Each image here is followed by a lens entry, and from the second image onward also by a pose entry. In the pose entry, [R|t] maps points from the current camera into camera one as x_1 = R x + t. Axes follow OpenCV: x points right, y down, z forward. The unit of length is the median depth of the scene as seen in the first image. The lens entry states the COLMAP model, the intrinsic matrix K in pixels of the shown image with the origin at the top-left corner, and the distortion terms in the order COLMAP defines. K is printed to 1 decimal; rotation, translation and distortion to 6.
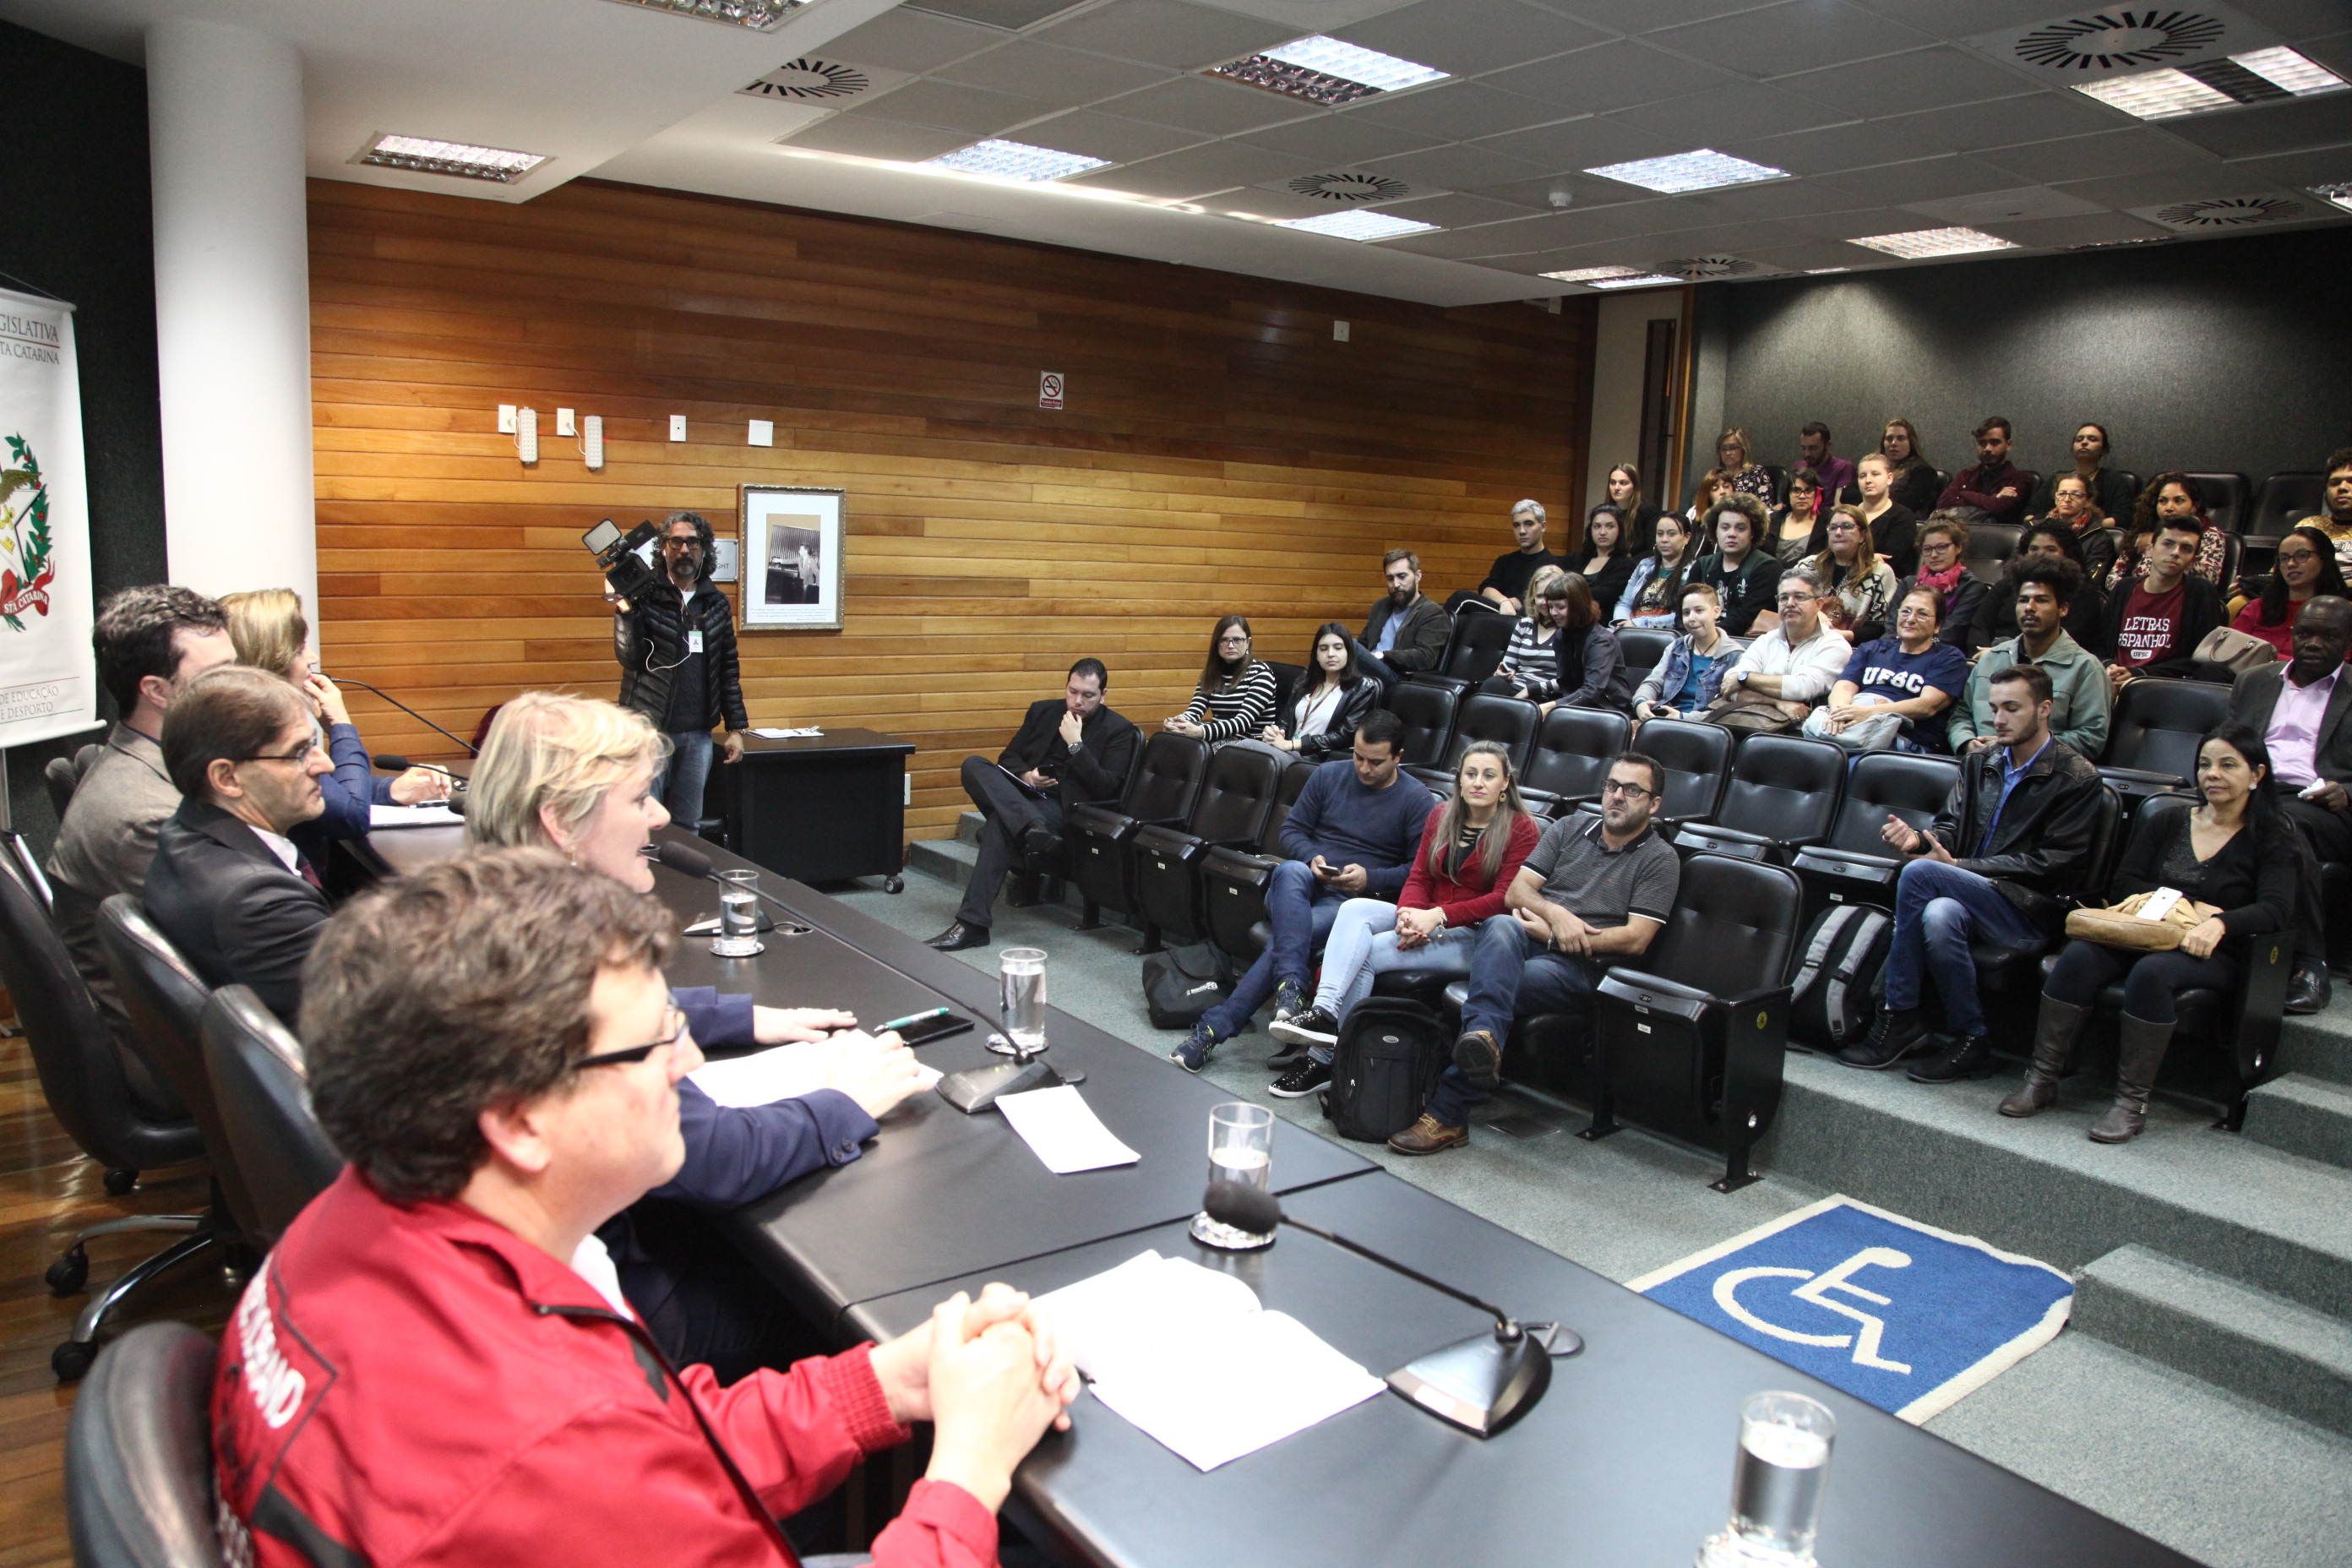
lens RADIAL K [[1667.1, 0, 1172.2], [0, 1667.1, 789.9], [0, 0, 1]] dist [-0.088860, 0.064430]
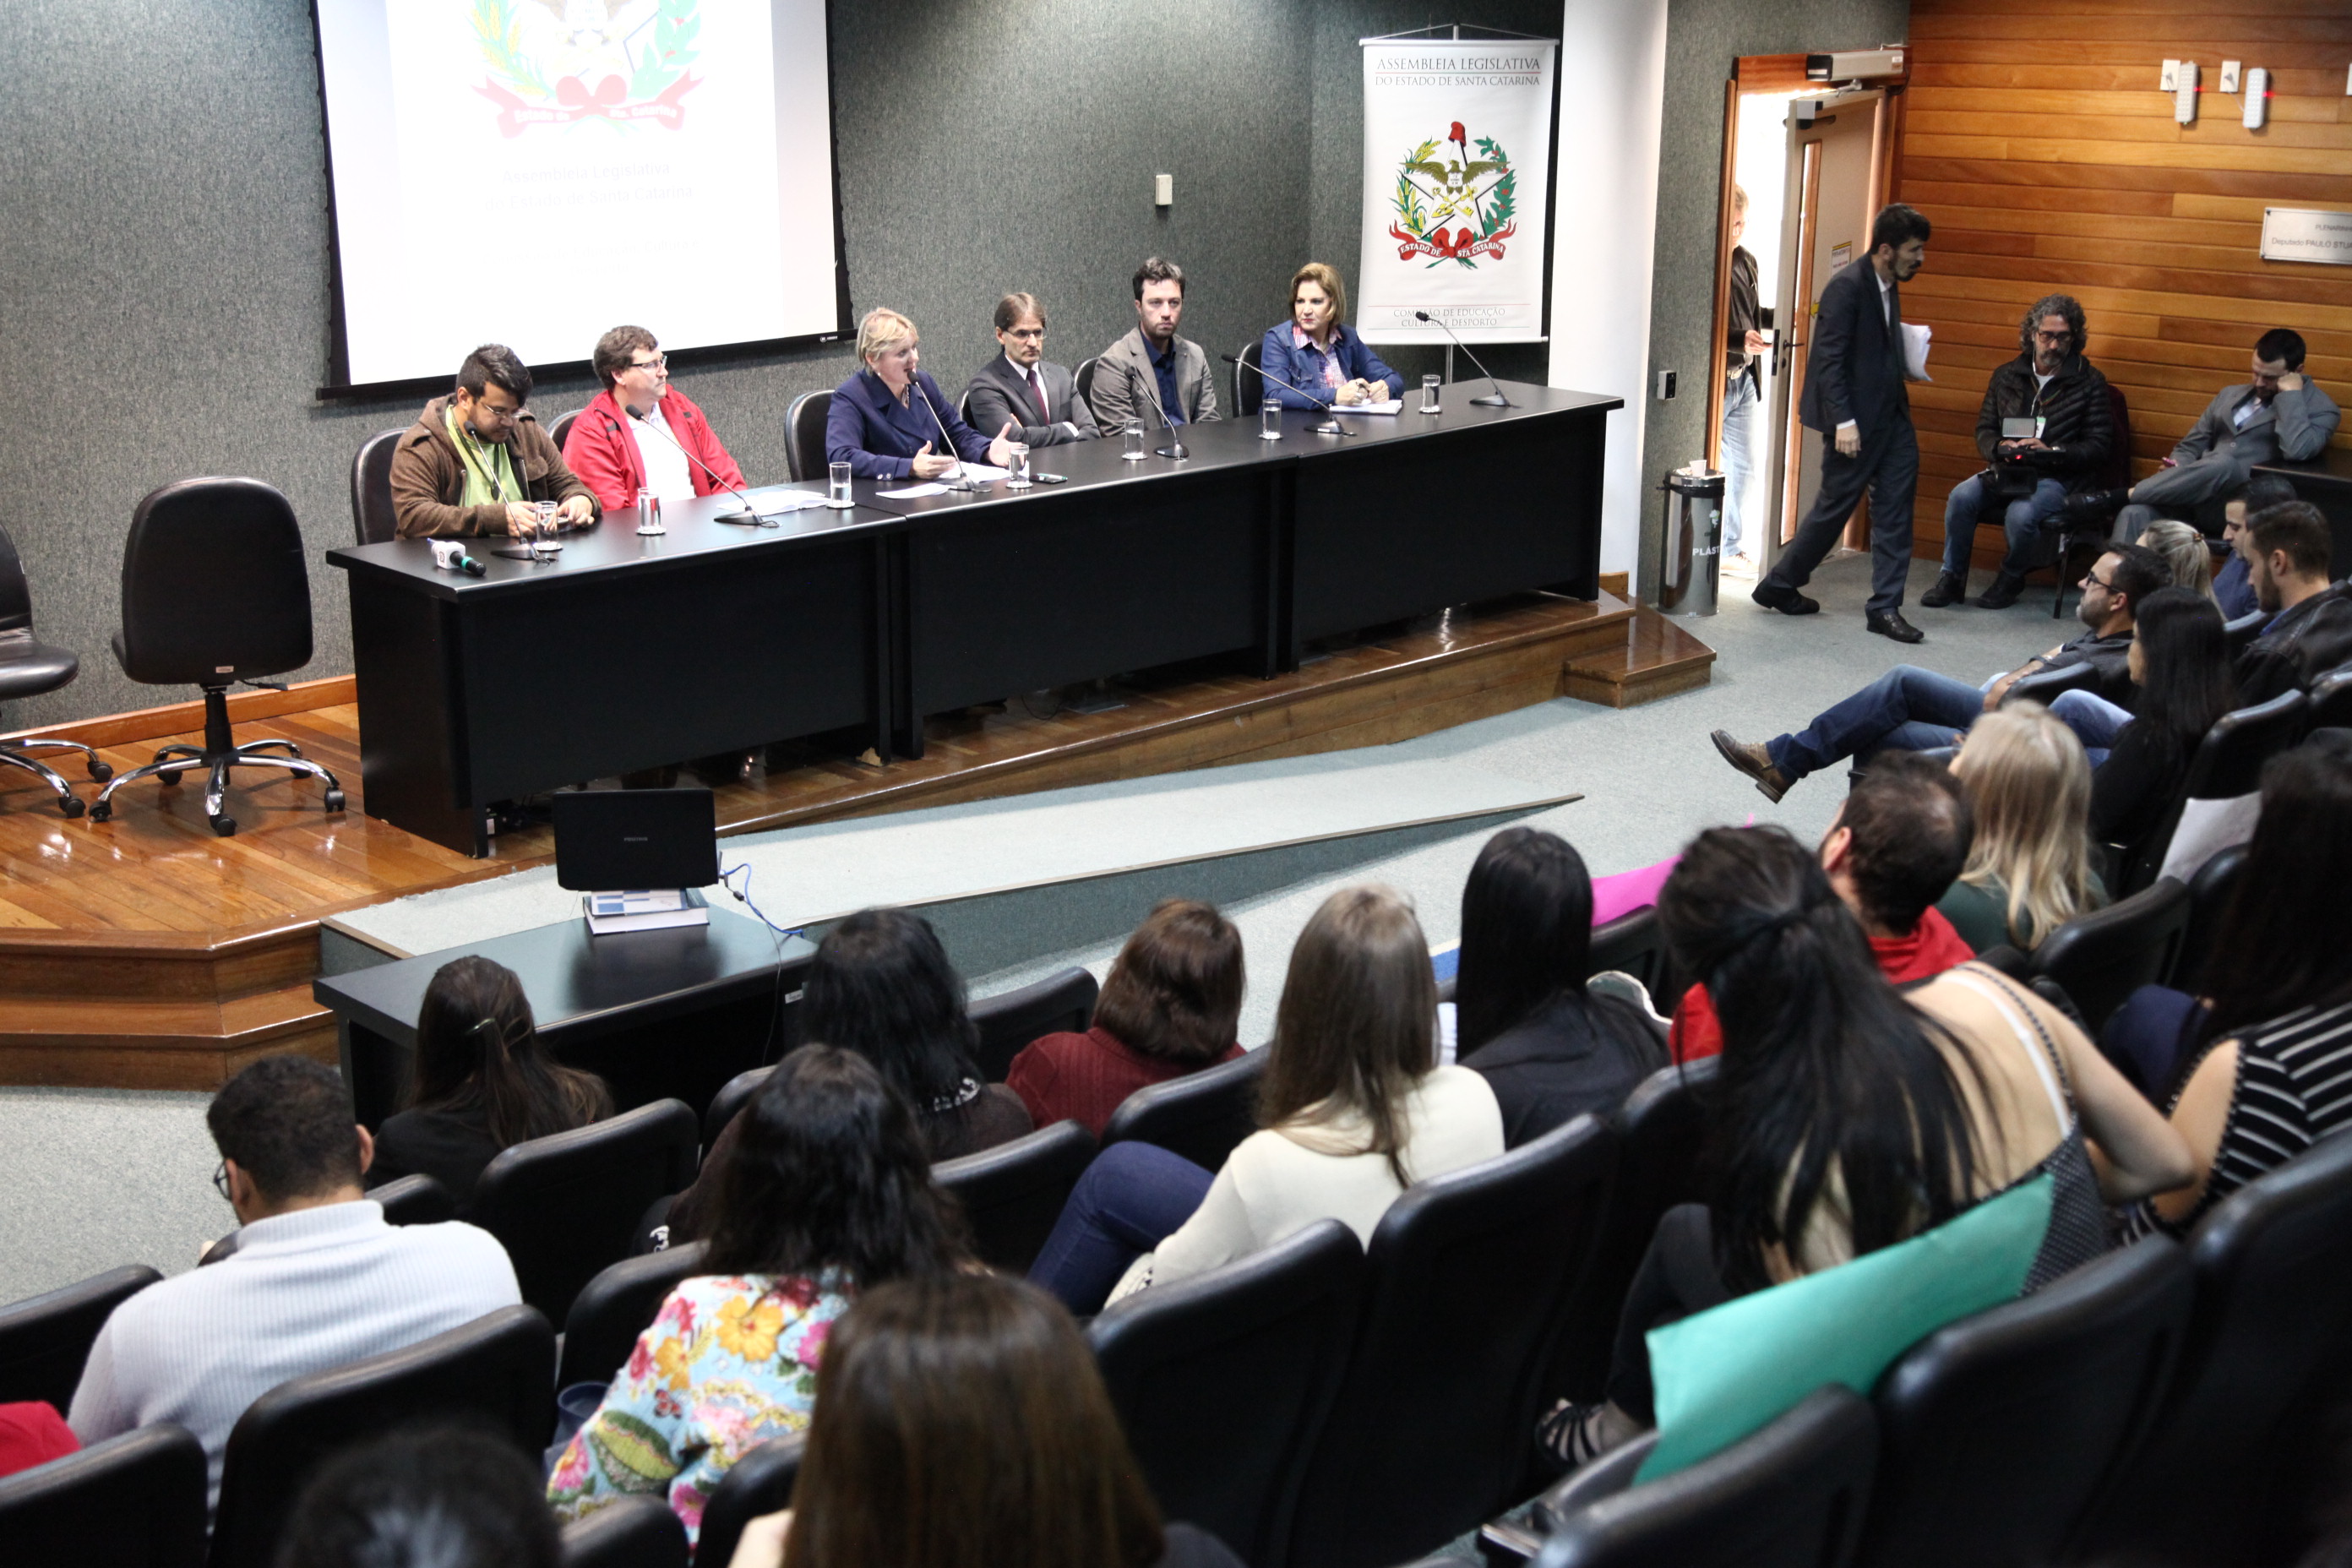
lens RADIAL K [[3000.3, 0, 1184.4], [0, 3000.3, 785.7], [0, 0, 1]] dist [0.146692, 0.000000]
pose [[0.137867, 0.236309, -0.961847, 1.289326], [-0.156856, 0.964075, 0.214373, -0.120941], [0.977951, 0.121317, 0.169981, 0.195406]]
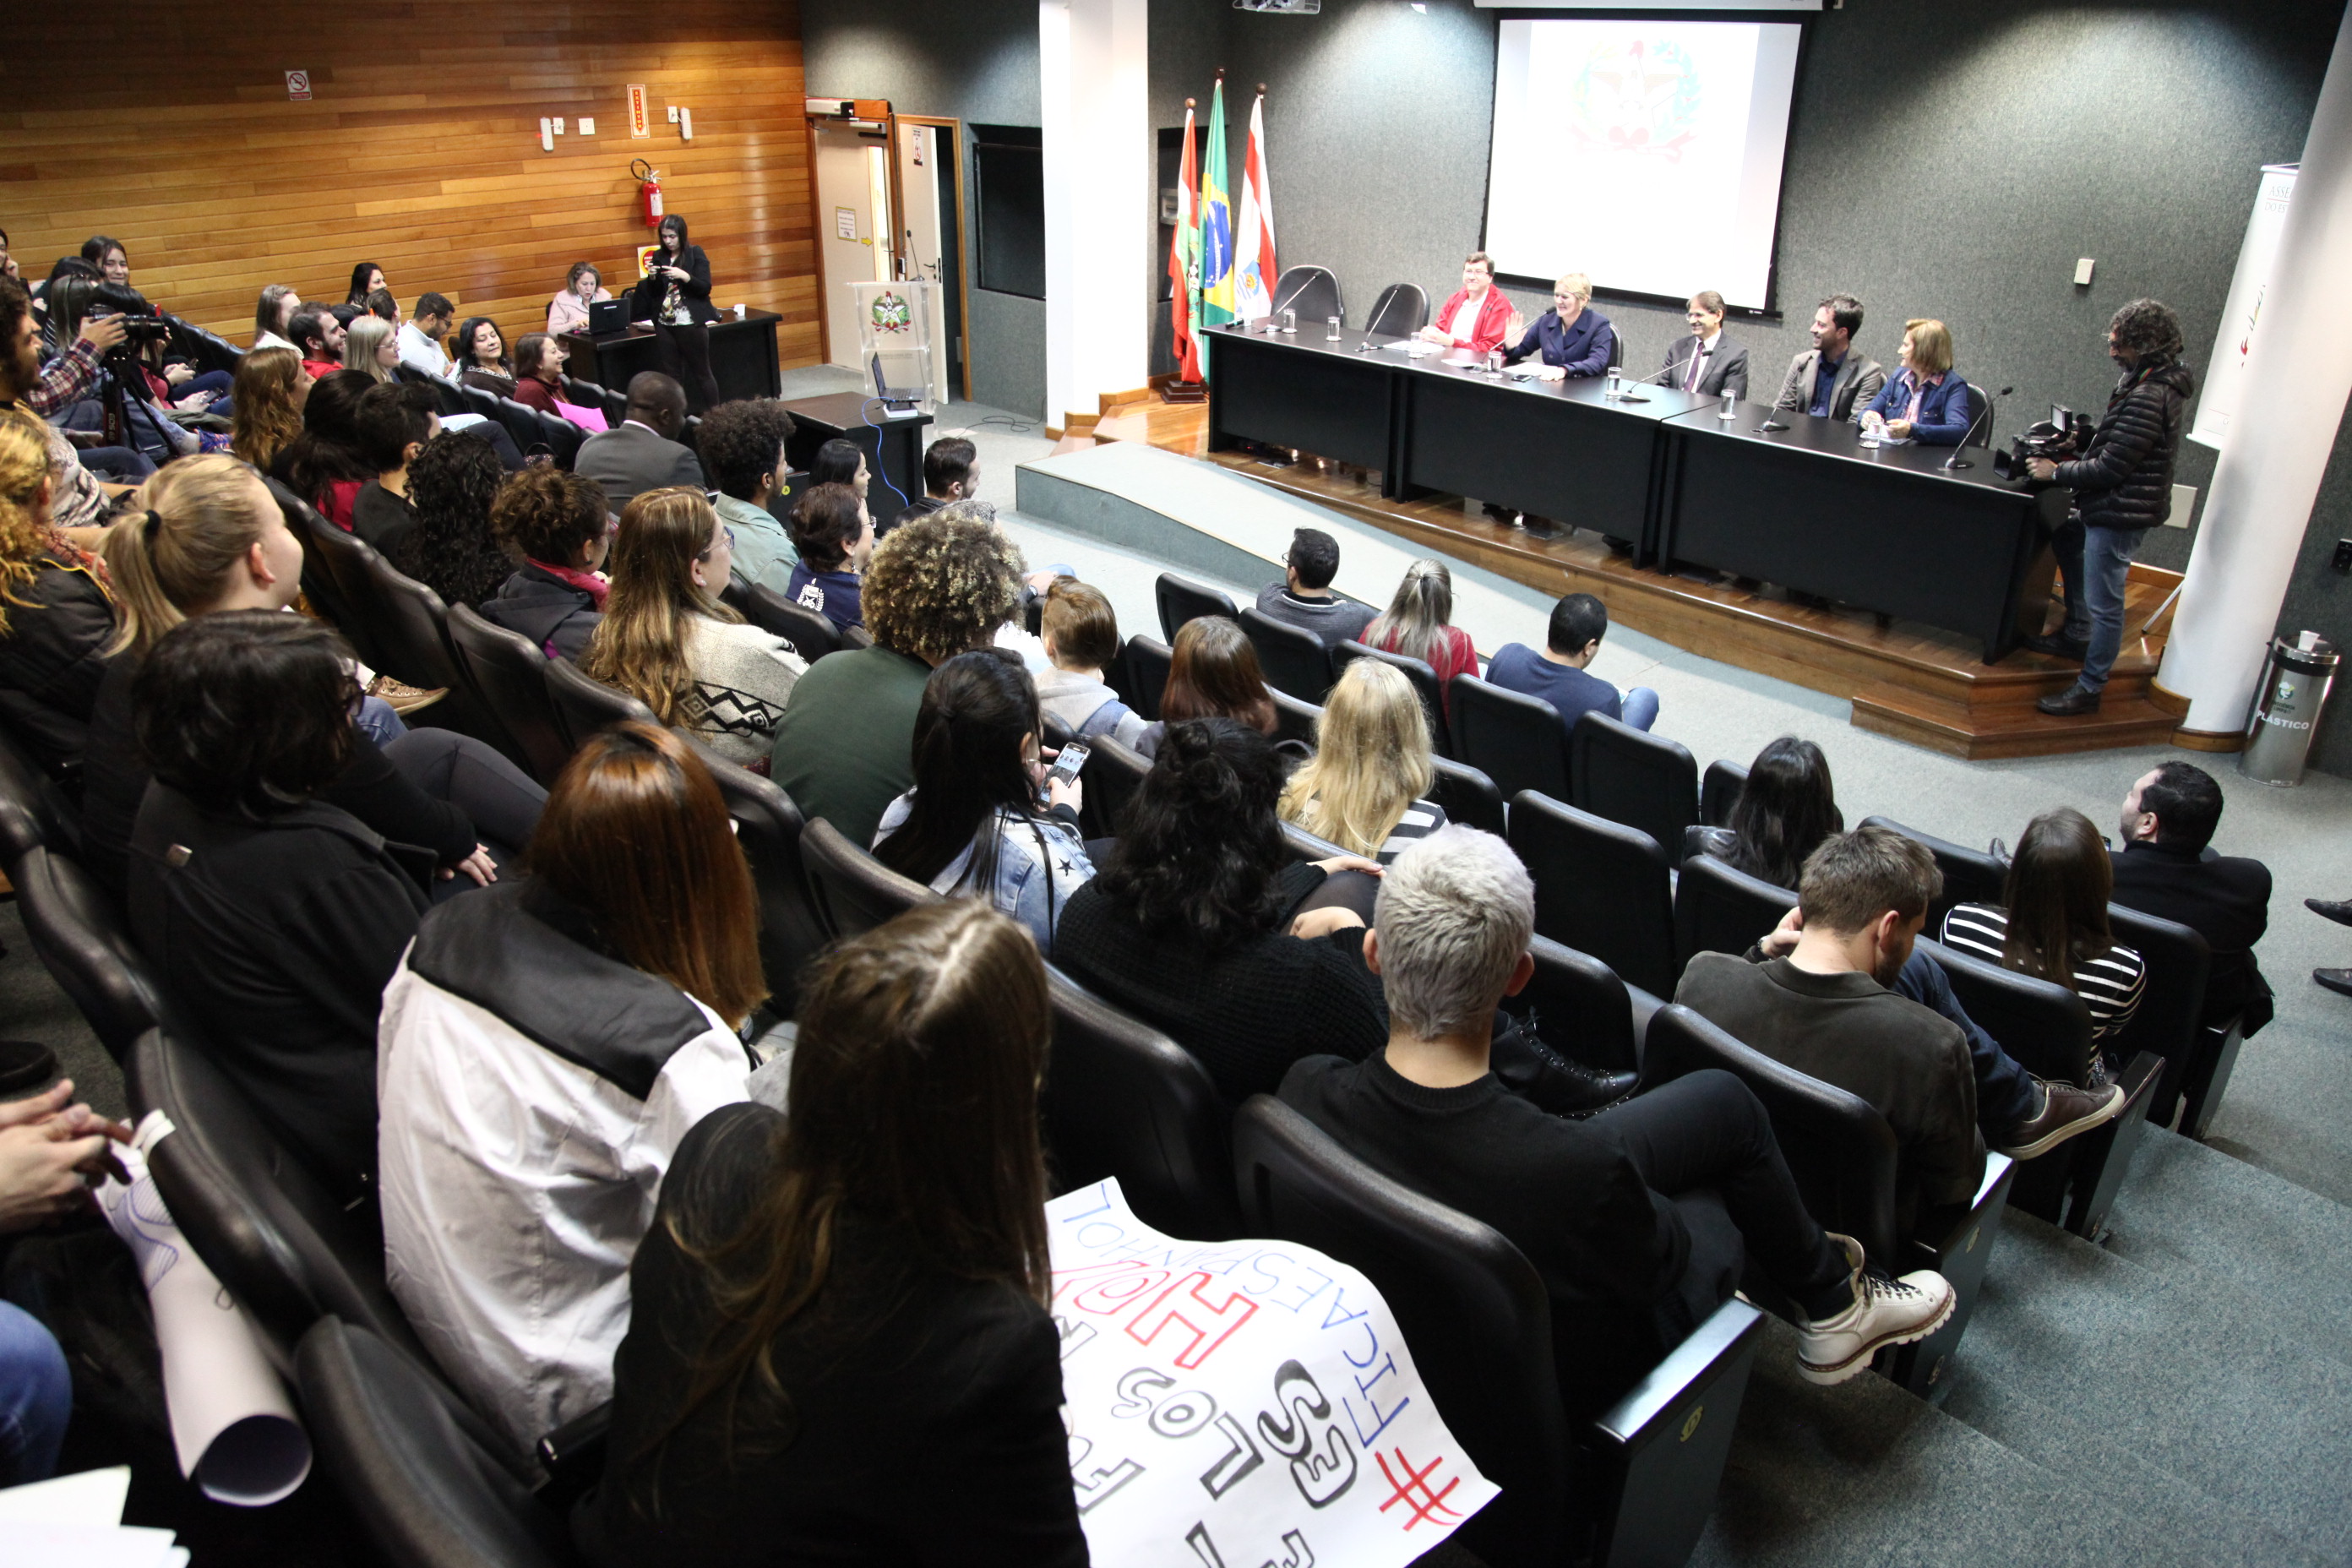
lens RADIAL K [[1667.1, 0, 1171.4], [0, 1667.1, 784.8], [0, 0, 1]] dist [-0.088860, 0.064430]
pose [[-0.989387, 0.018772, -0.144087, 0.384571], [-0.066548, 0.822971, 0.564172, -0.379727], [0.129170, 0.567773, -0.812988, 1.468530]]
